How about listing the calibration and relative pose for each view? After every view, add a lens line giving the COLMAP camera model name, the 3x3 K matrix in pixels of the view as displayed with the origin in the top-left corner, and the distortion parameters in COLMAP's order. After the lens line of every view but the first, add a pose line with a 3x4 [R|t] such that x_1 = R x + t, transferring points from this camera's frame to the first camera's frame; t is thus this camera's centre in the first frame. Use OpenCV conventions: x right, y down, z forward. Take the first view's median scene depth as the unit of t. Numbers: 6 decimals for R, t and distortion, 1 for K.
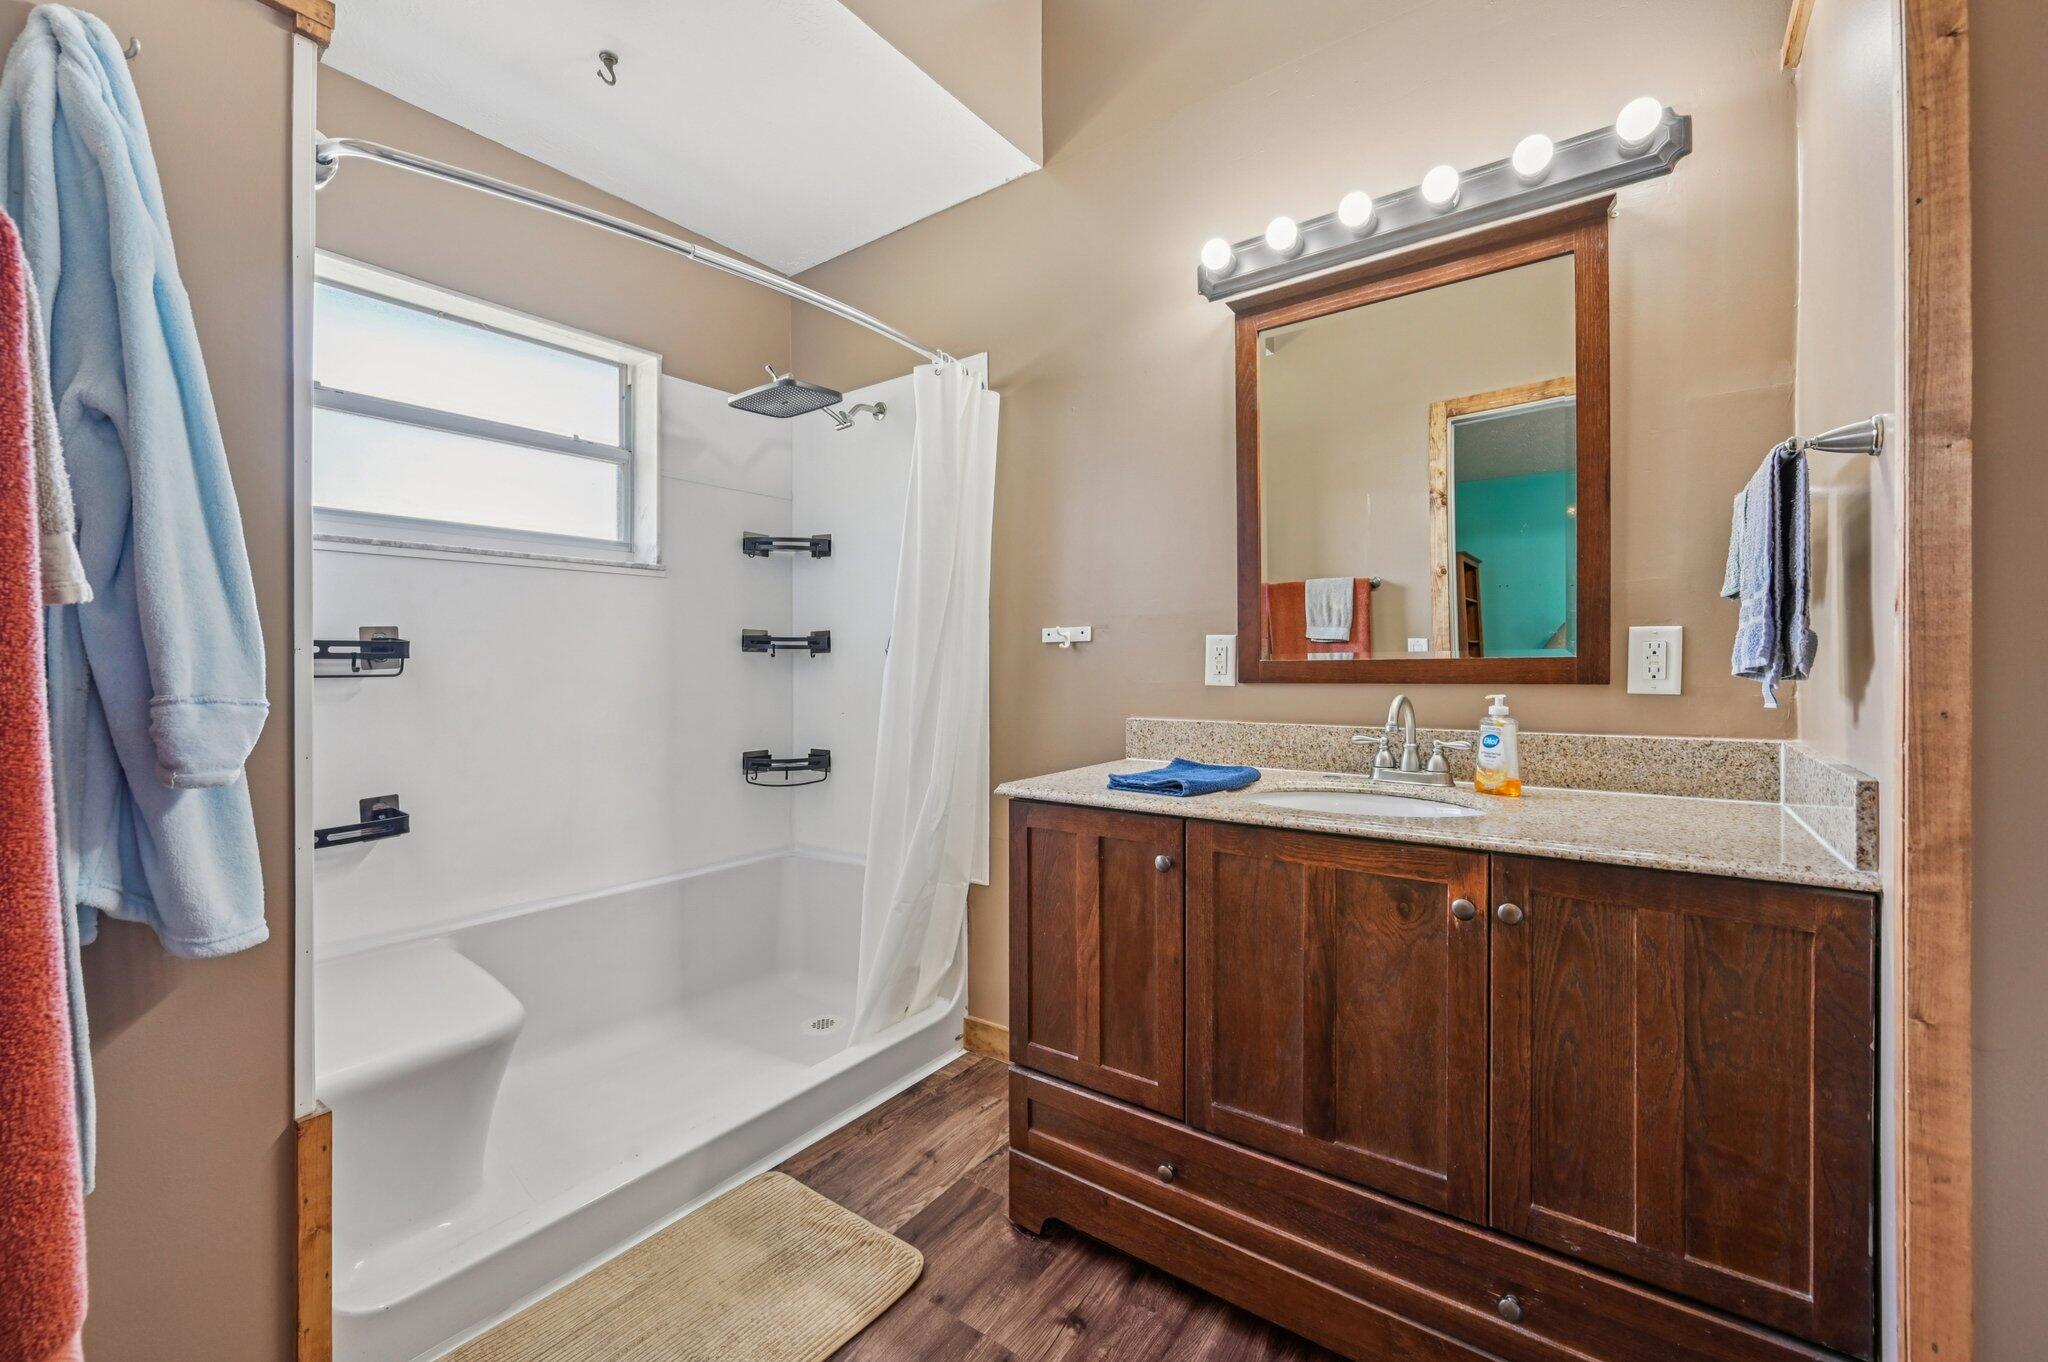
lens RADIAL K [[818.1, 0, 1030.3], [0, 818.1, 665.4], [0, 0, 1]] dist [-0.000243, -0.000444]
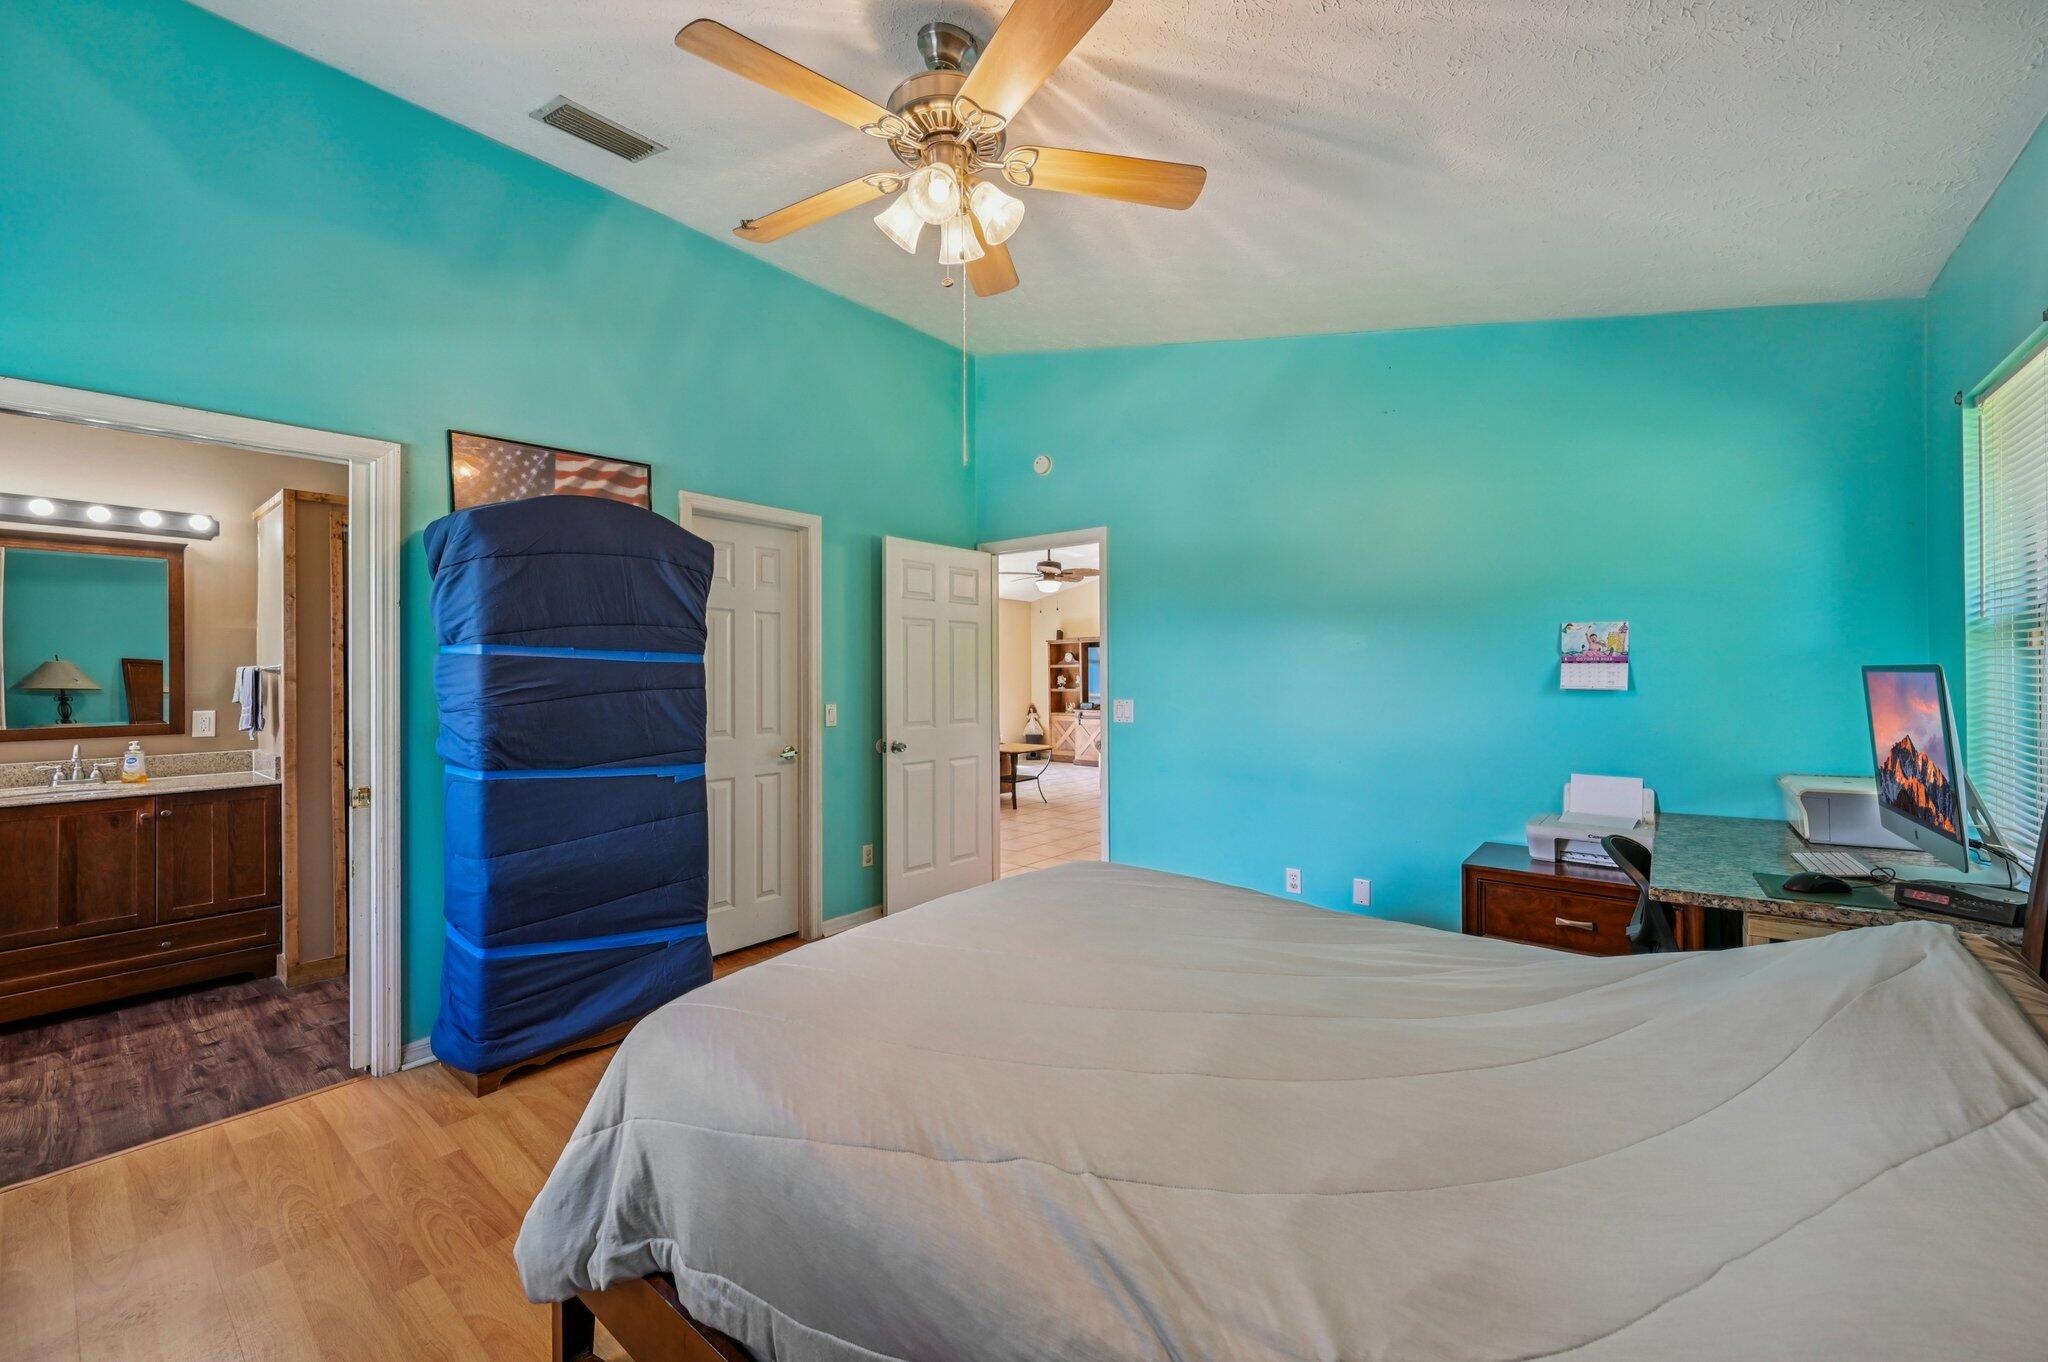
lens RADIAL K [[805.7, 0, 1026.4], [0, 805.7, 675.6], [0, 0, 1]] dist [-0.001954, -0.000319]
pose [[0.045365, -0.000505, 0.998970, -2.161824], [0.005792, 0.999983, 0.000243, -0.184116], [-0.998954, 0.005775, 0.045368, -2.241621]]
